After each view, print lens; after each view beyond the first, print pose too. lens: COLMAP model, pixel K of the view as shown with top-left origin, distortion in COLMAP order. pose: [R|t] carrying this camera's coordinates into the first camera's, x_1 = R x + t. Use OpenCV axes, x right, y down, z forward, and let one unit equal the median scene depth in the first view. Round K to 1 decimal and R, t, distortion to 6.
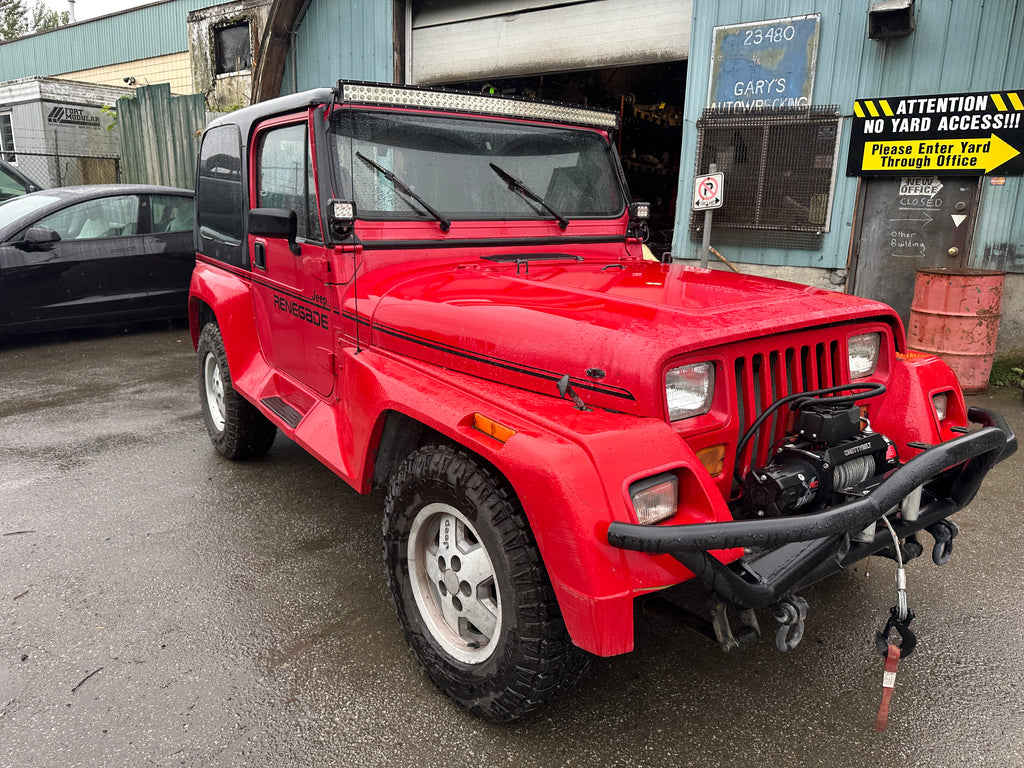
lens RADIAL K [[717.2, 0, 514.5], [0, 717.2, 379.5], [0, 0, 1]] dist [0.021332, -0.025473]
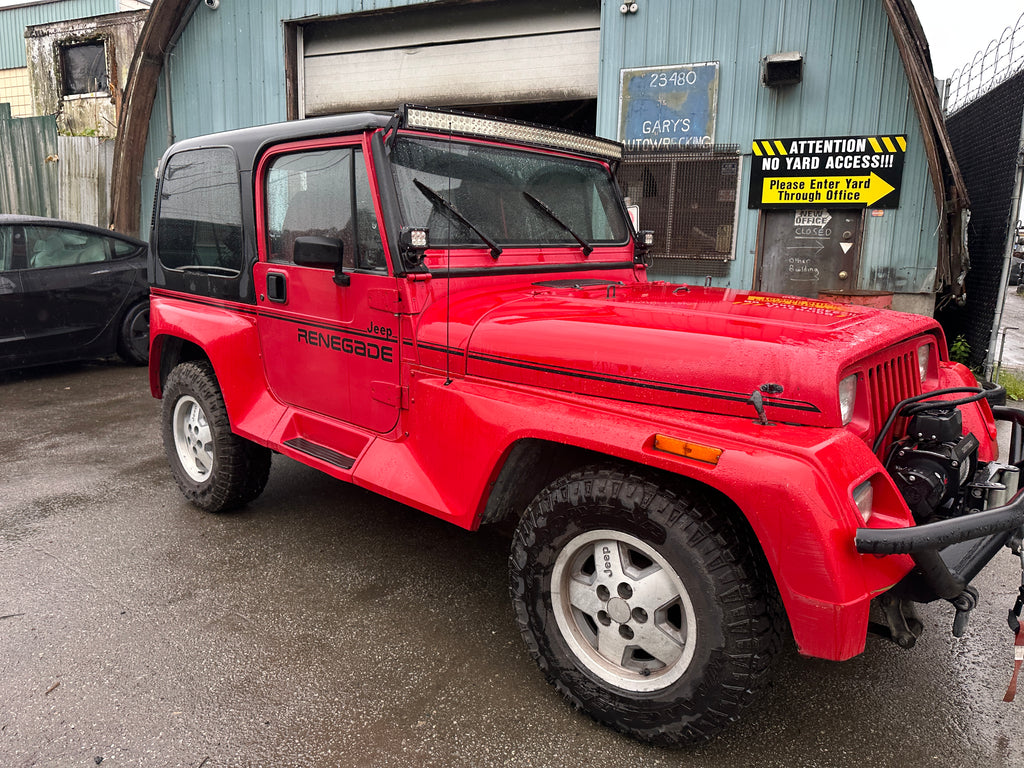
lens RADIAL K [[717.2, 0, 514.5], [0, 717.2, 379.5], [0, 0, 1]] dist [0.021332, -0.025473]
pose [[0.976034, -0.045217, 0.212871, -0.139870], [0.054370, 0.997822, -0.037339, -0.000984], [-0.210719, 0.048018, 0.976367, 0.018923]]
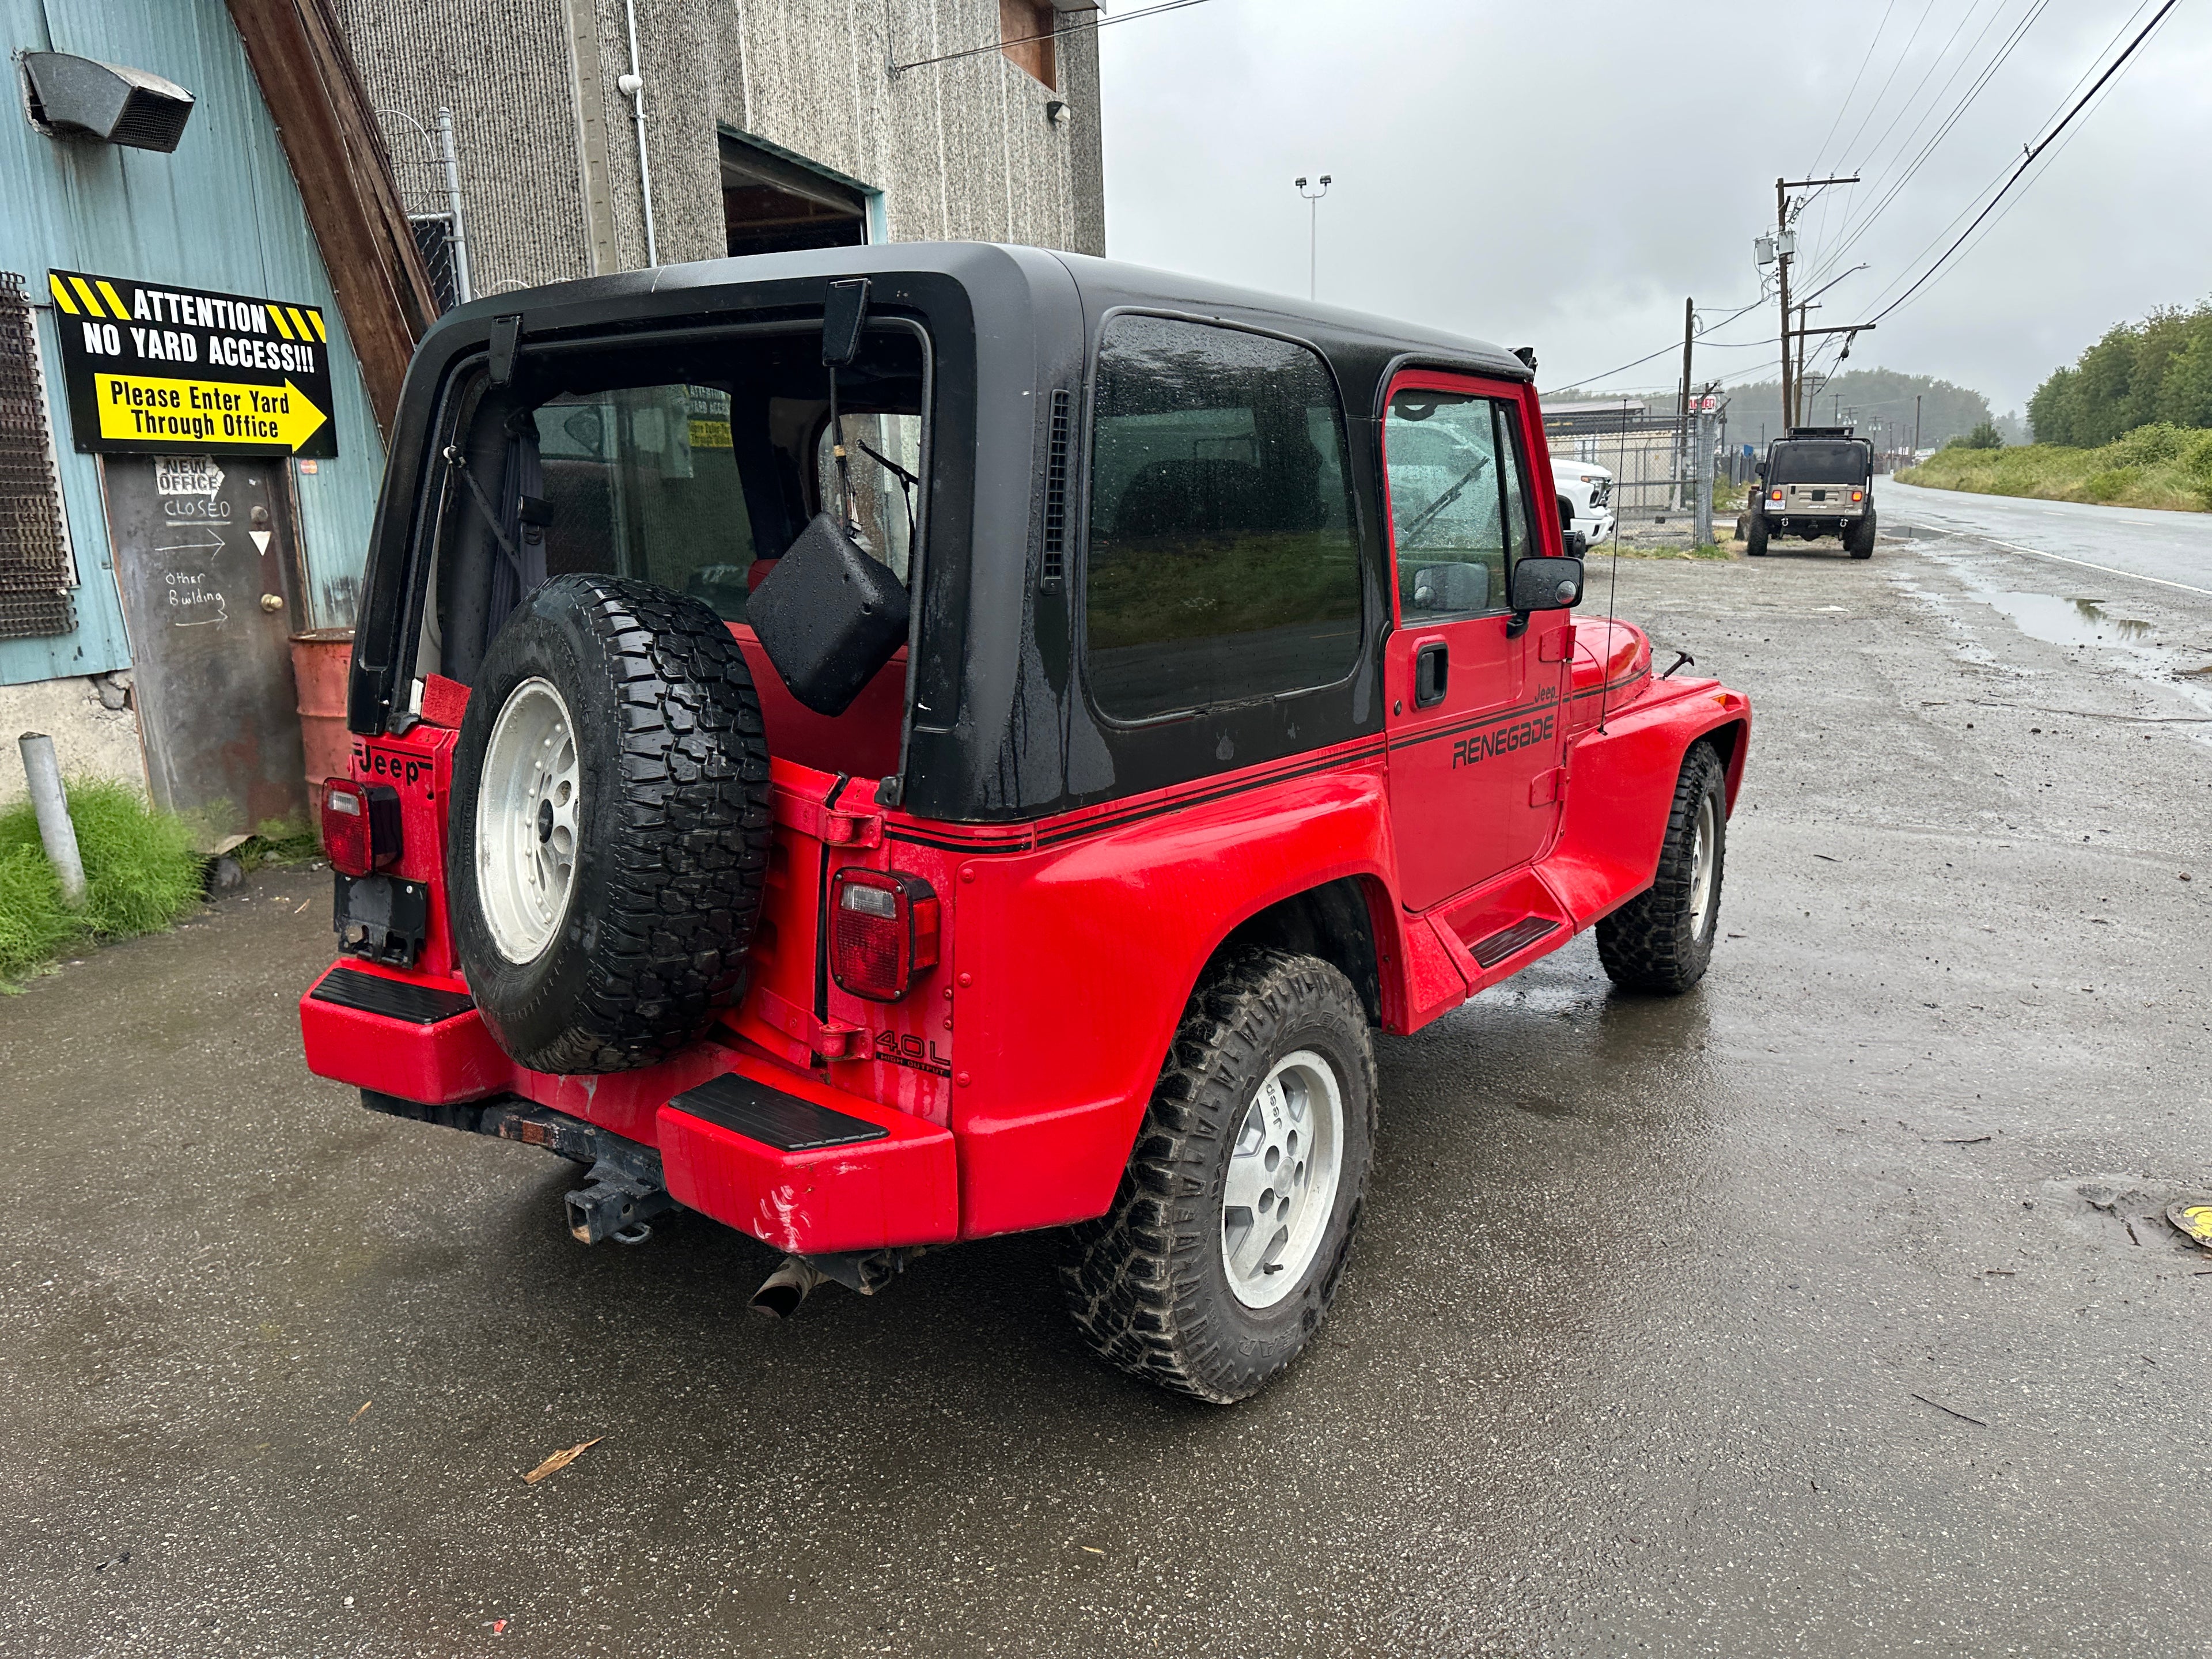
lens RADIAL K [[1573.7, 0, 1108.3], [0, 1573.7, 821.8], [0, 0, 1]] dist [0.026329, -0.027631]
pose [[-0.327050, -0.210455, 0.921275, -0.657195], [0.229461, 0.928026, 0.293455, -0.228947], [-0.916726, 0.307371, -0.255220, 0.799396]]
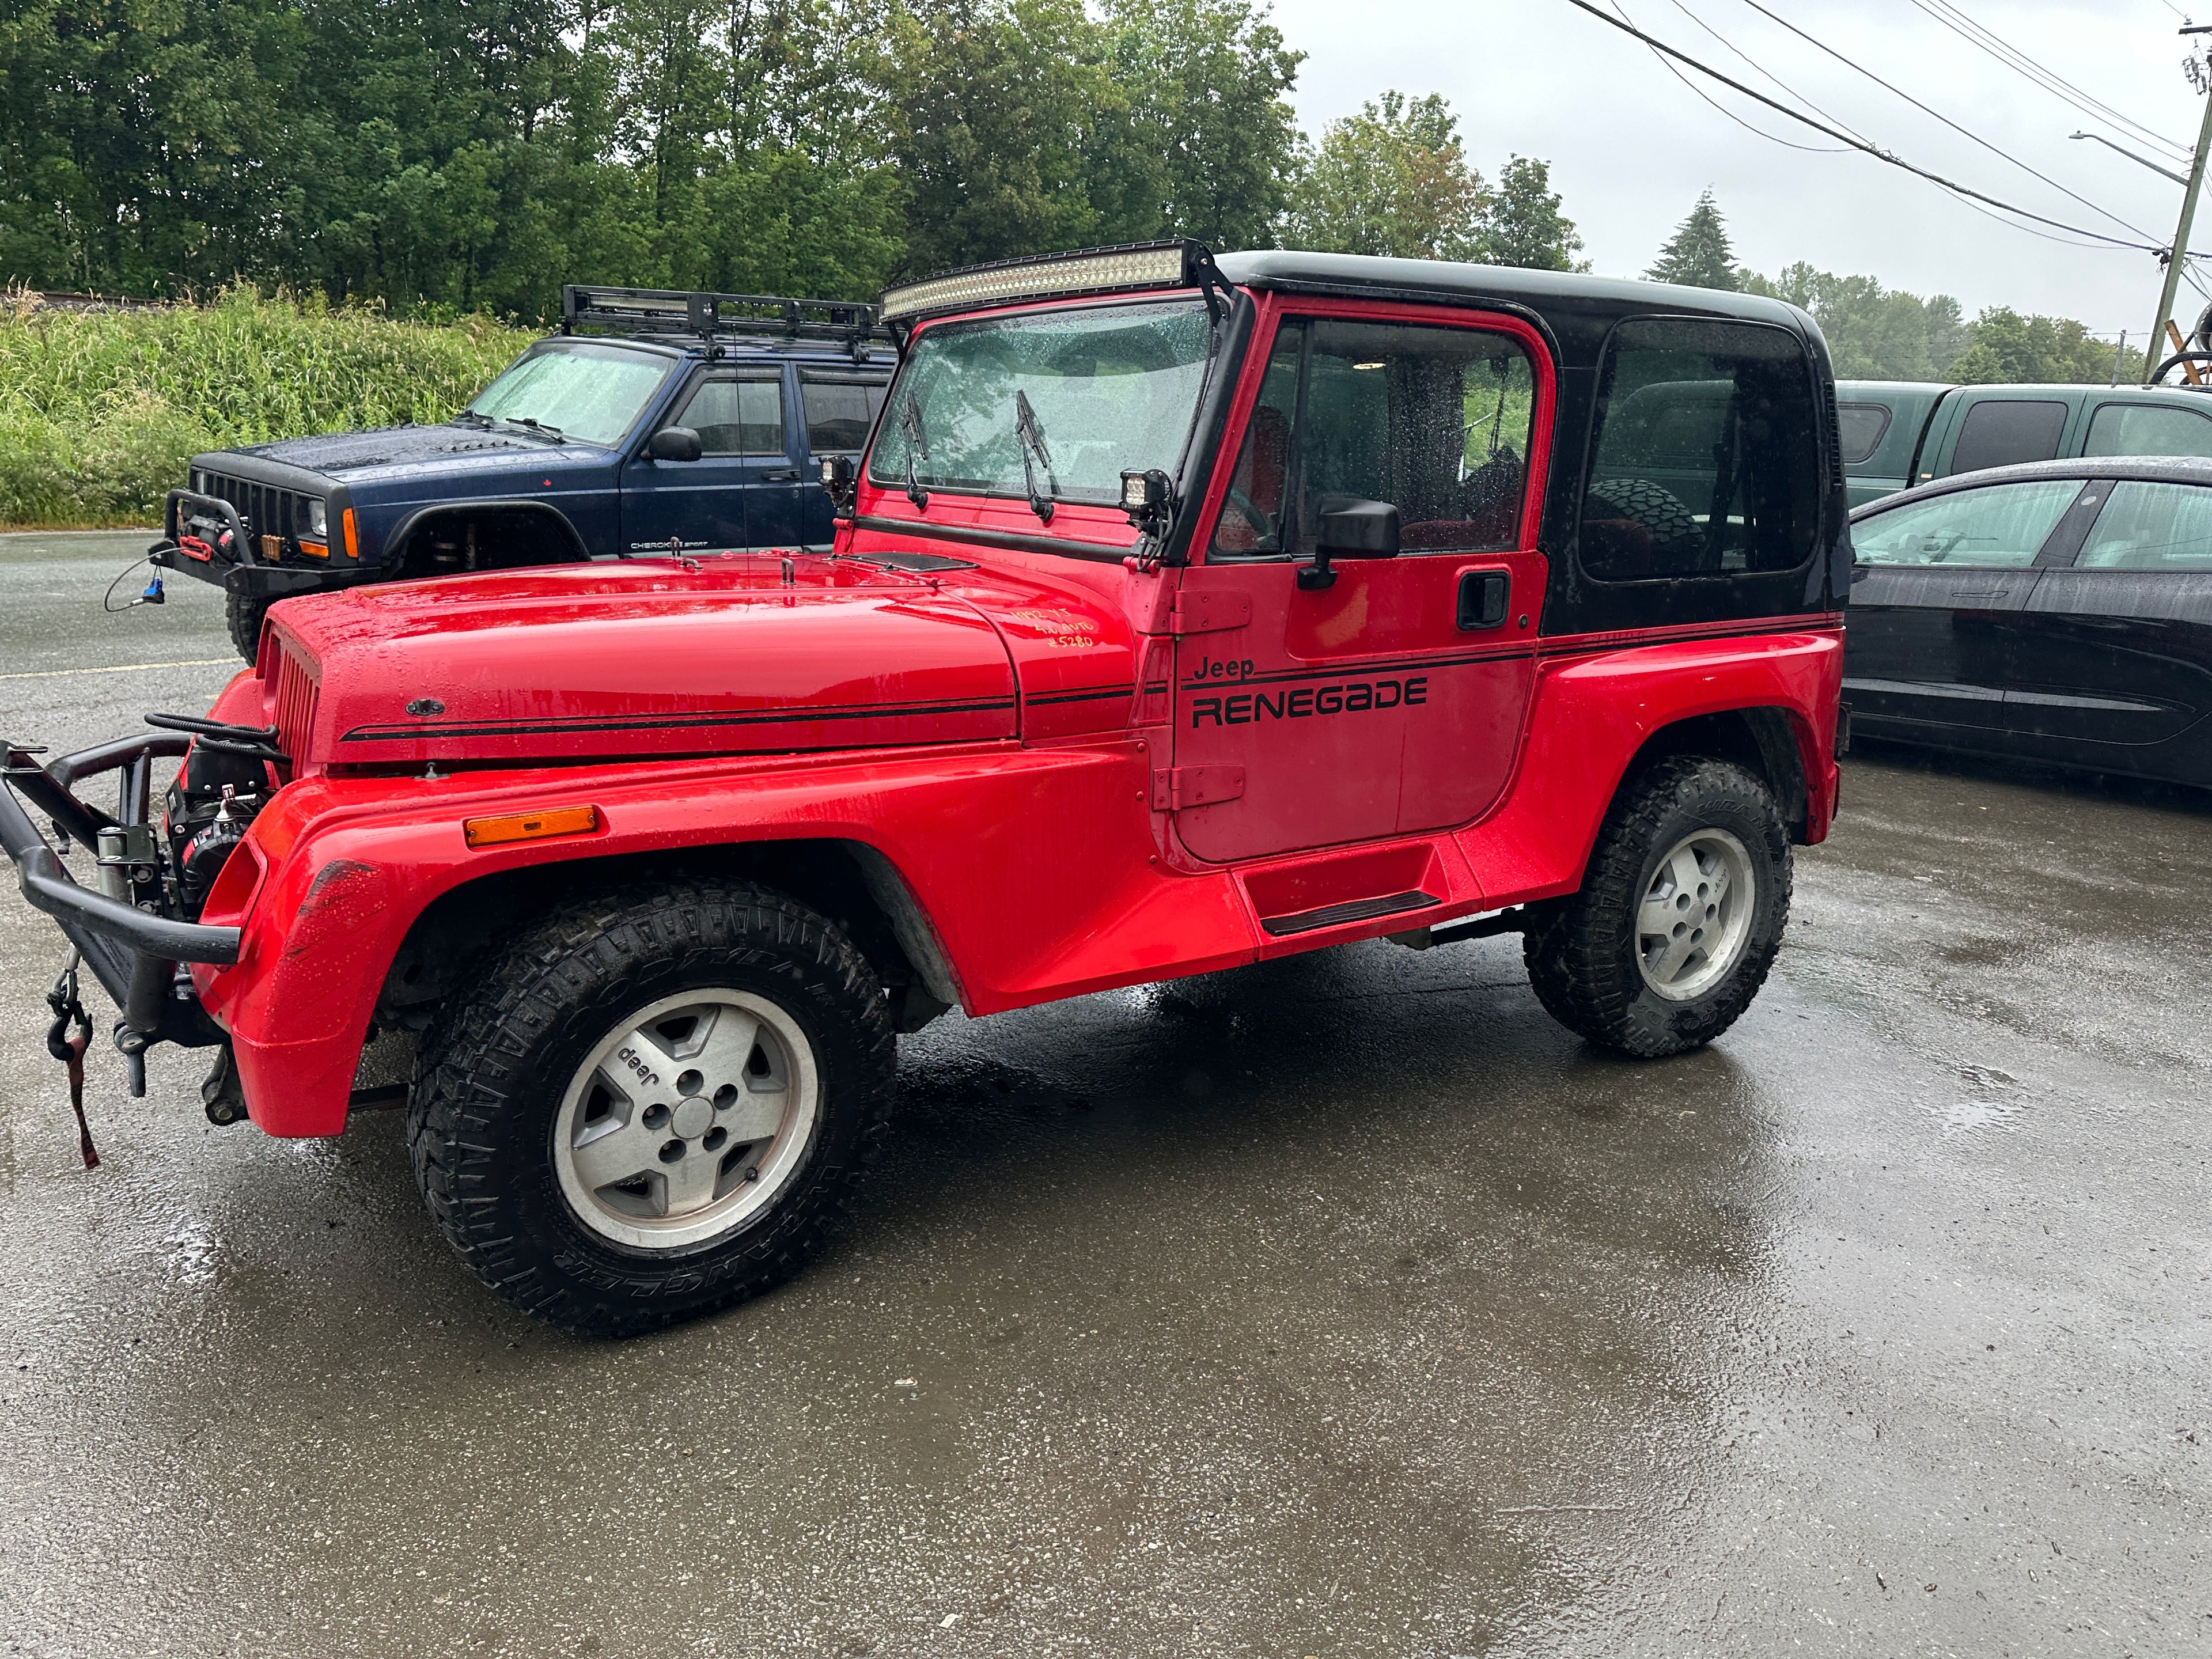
lens RADIAL K [[1553.6, 0, 1108.5], [0, 1553.6, 827.4], [0, 0, 1]] dist [0.004504, -0.006770]
pose [[-0.063038, 0.223939, -0.972562, 0.596051], [-0.266800, 0.935252, 0.232641, -0.147342], [0.961688, 0.274145, 0.000790, 0.595941]]
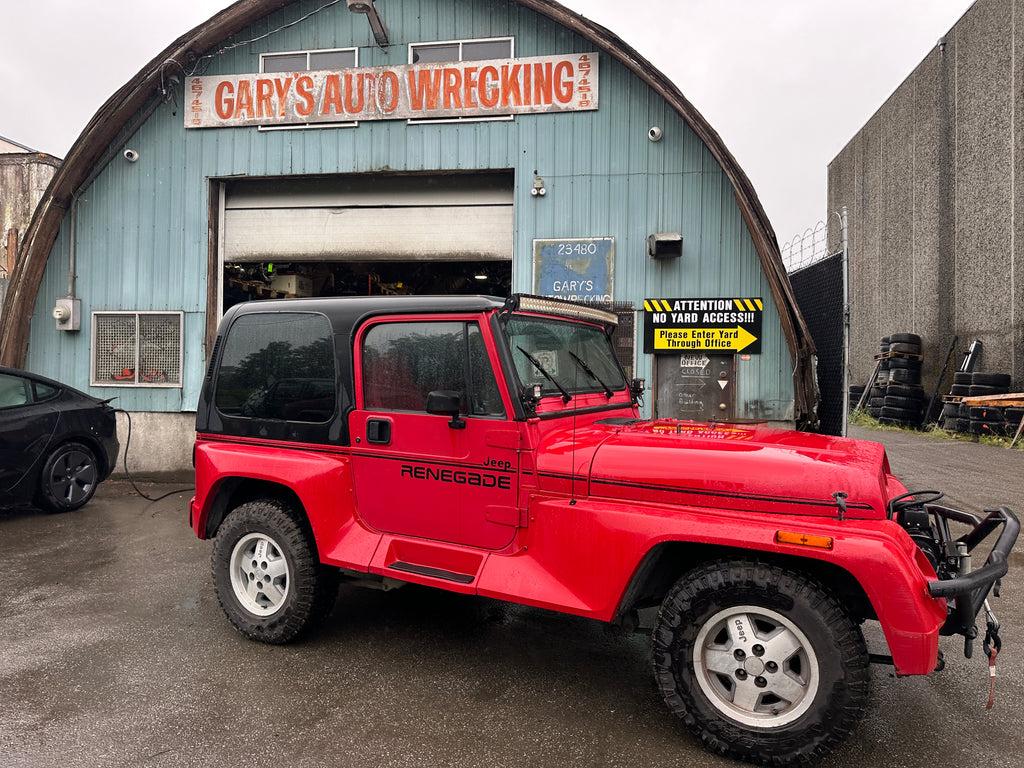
lens RADIAL K [[705.3, 0, 513.2], [0, 705.3, 378.7], [0, 0, 1]] dist [0.160426, -0.290652]
pose [[0.896289, -0.012818, 0.443284, -0.355525], [0.110478, 0.974521, -0.195200, -0.008316], [-0.429488, 0.223929, 0.874869, -0.031216]]
